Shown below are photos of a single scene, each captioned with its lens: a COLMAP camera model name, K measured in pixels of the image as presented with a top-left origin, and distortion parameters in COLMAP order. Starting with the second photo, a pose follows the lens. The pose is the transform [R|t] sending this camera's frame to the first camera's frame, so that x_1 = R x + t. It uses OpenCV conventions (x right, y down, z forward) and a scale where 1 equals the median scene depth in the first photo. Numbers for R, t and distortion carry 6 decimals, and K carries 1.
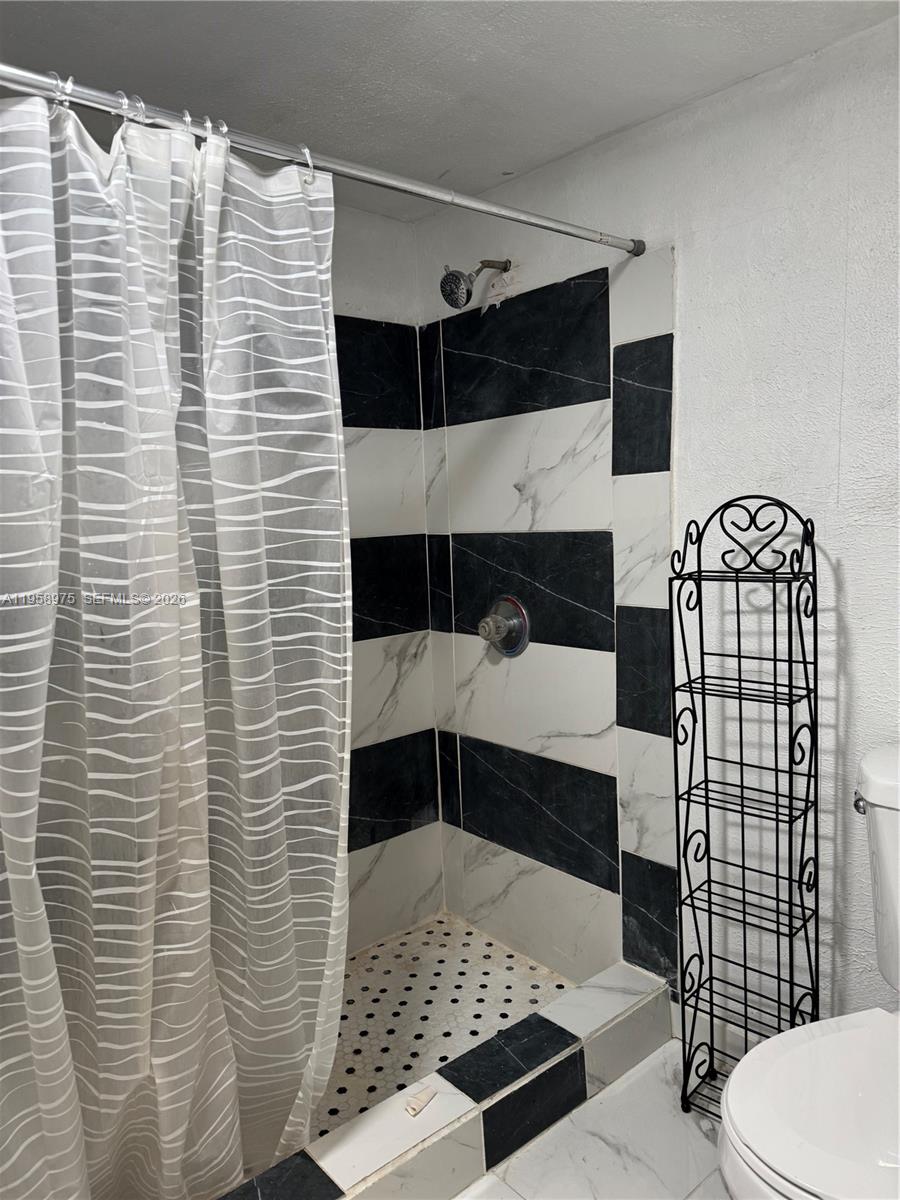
lens RADIAL K [[845.9, 0, 446.0], [0, 845.9, 598.4], [0, 0, 1]] dist [0.068680, -0.087596]
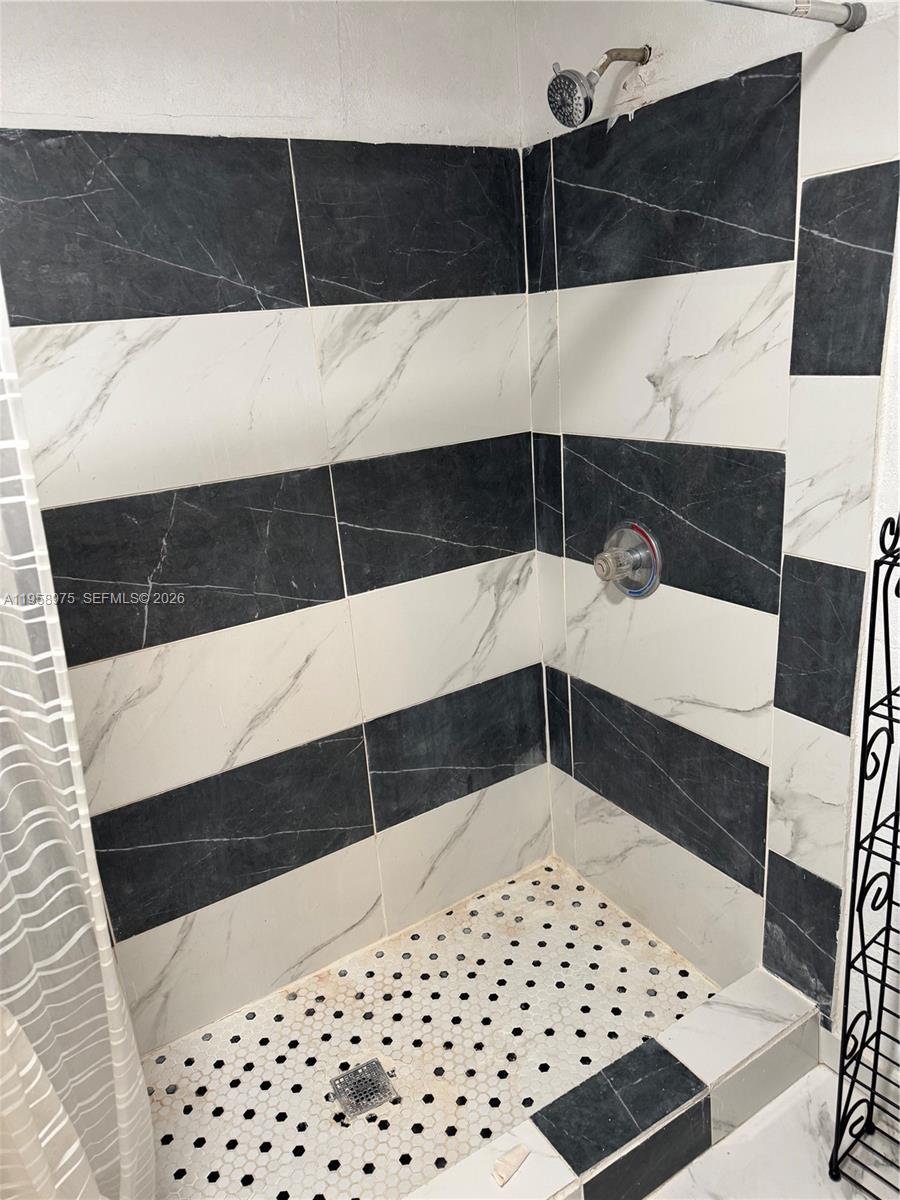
lens RADIAL K [[845.9, 0, 448.9], [0, 845.9, 588.9], [0, 0, 1]] dist [0.068680, -0.087596]
pose [[0.989133, 0.011960, -0.146536, 0.025004], [0.018727, 0.978318, 0.206259, -0.134963], [0.145826, -0.206761, 0.967463, 0.258493]]
